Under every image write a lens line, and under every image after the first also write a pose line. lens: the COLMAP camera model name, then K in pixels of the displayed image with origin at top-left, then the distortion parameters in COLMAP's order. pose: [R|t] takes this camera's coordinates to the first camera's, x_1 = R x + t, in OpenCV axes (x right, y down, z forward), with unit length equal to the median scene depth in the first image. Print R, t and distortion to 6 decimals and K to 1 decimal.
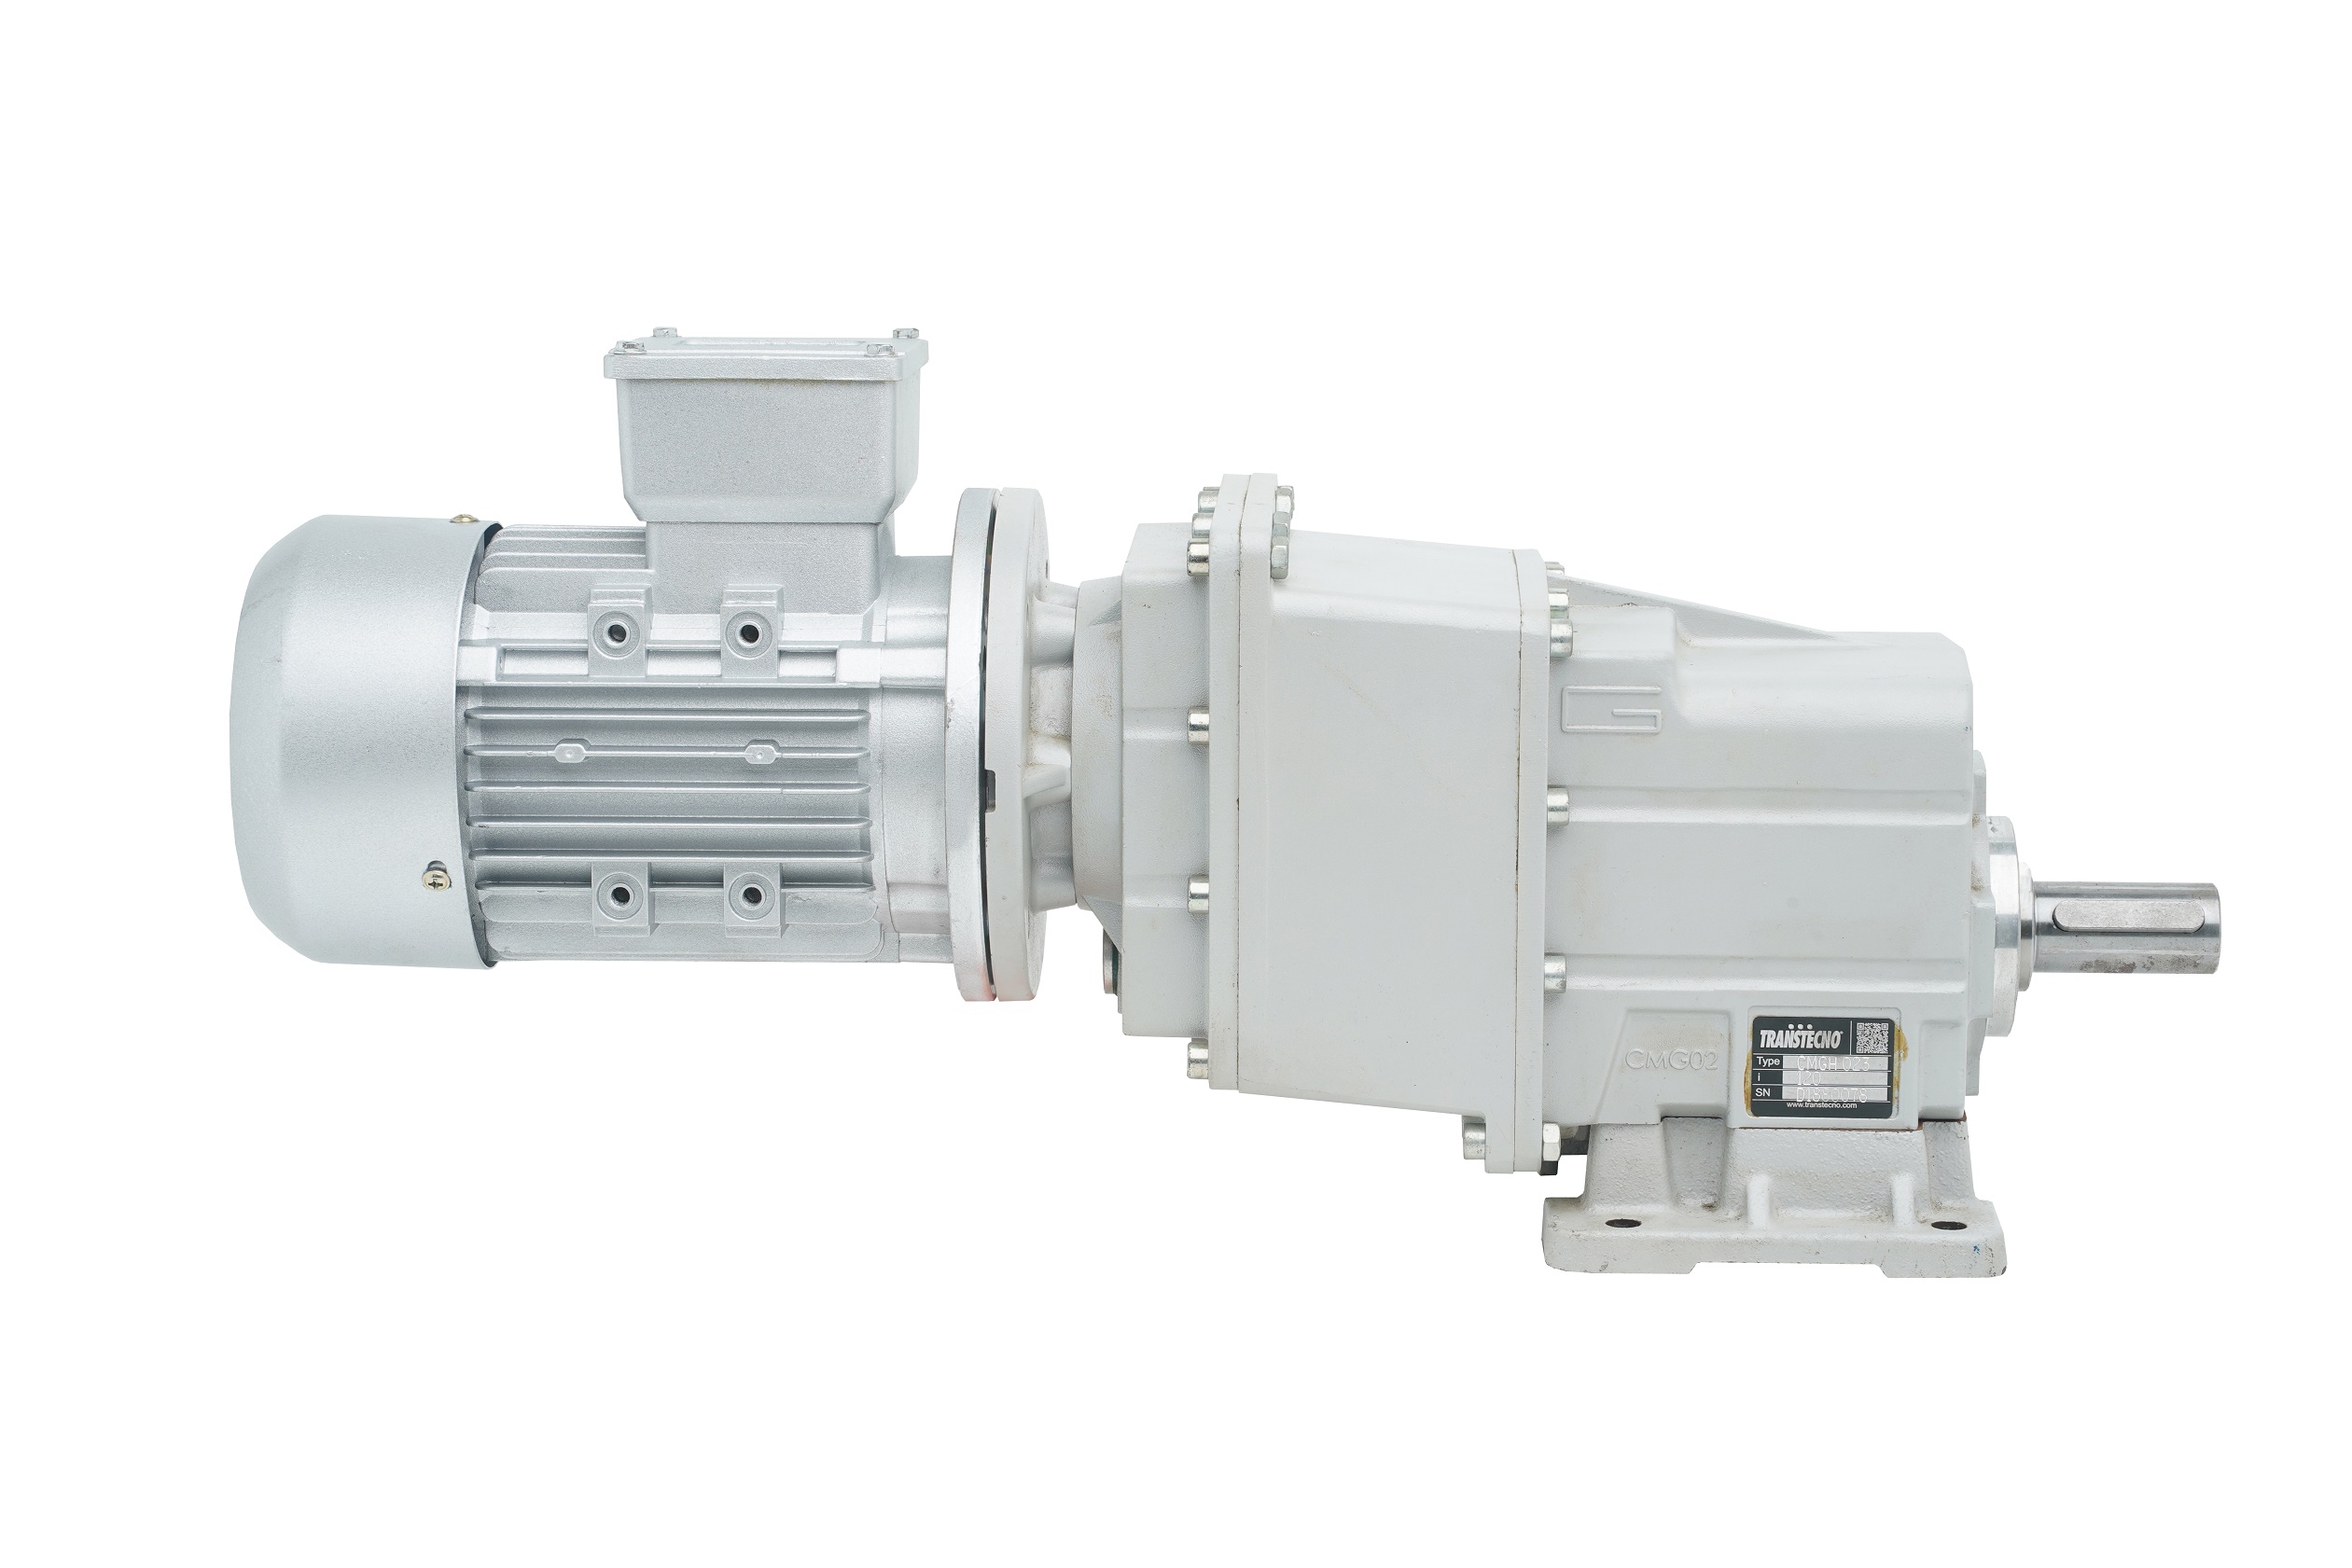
lens RADIAL K [[5885.0, 0, 1176.0], [0, 5885.0, 784.0], [0, 0, 1]] dist [0.134901, 0.637801]
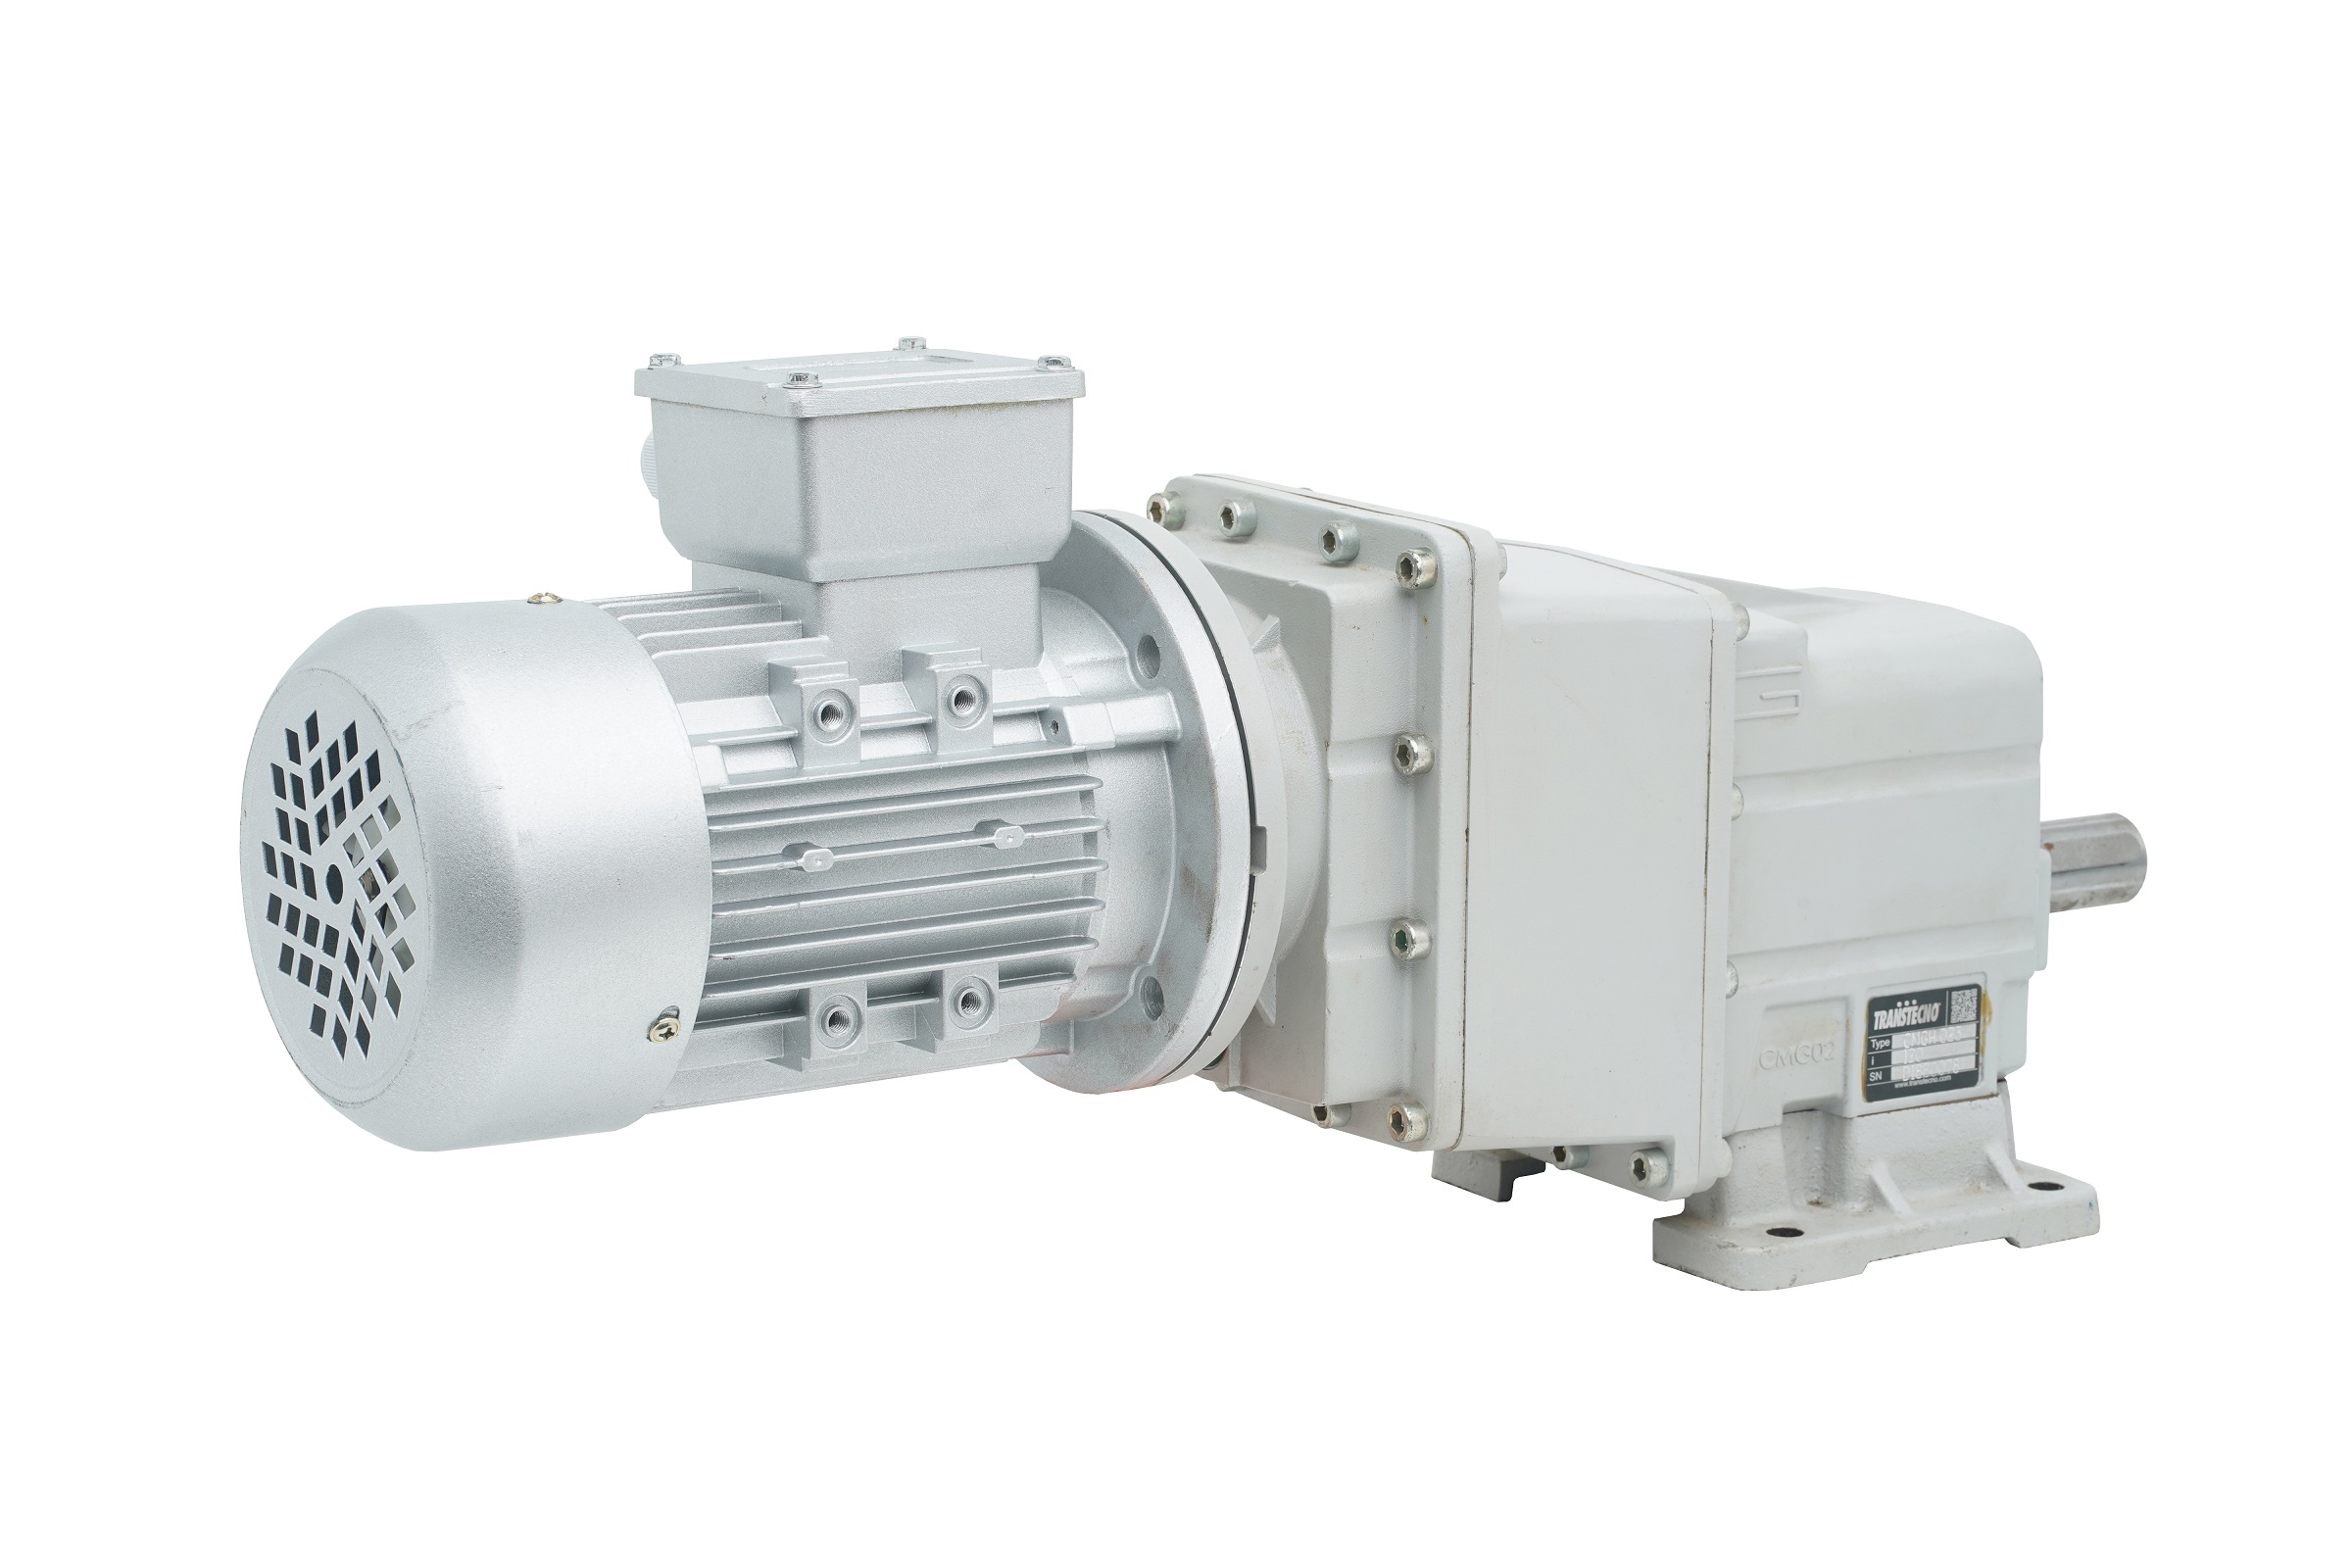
lens RADIAL K [[5885.6, 0, 1176.0], [0, 5885.6, 784.0], [0, 0, 1]] dist [0.134901, 0.637801]
pose [[0.834960, -0.102733, 0.540636, -0.510606], [0.095322, 0.994570, 0.041774, -0.046041], [-0.541992, 0.016655, 0.840219, 0.254670]]
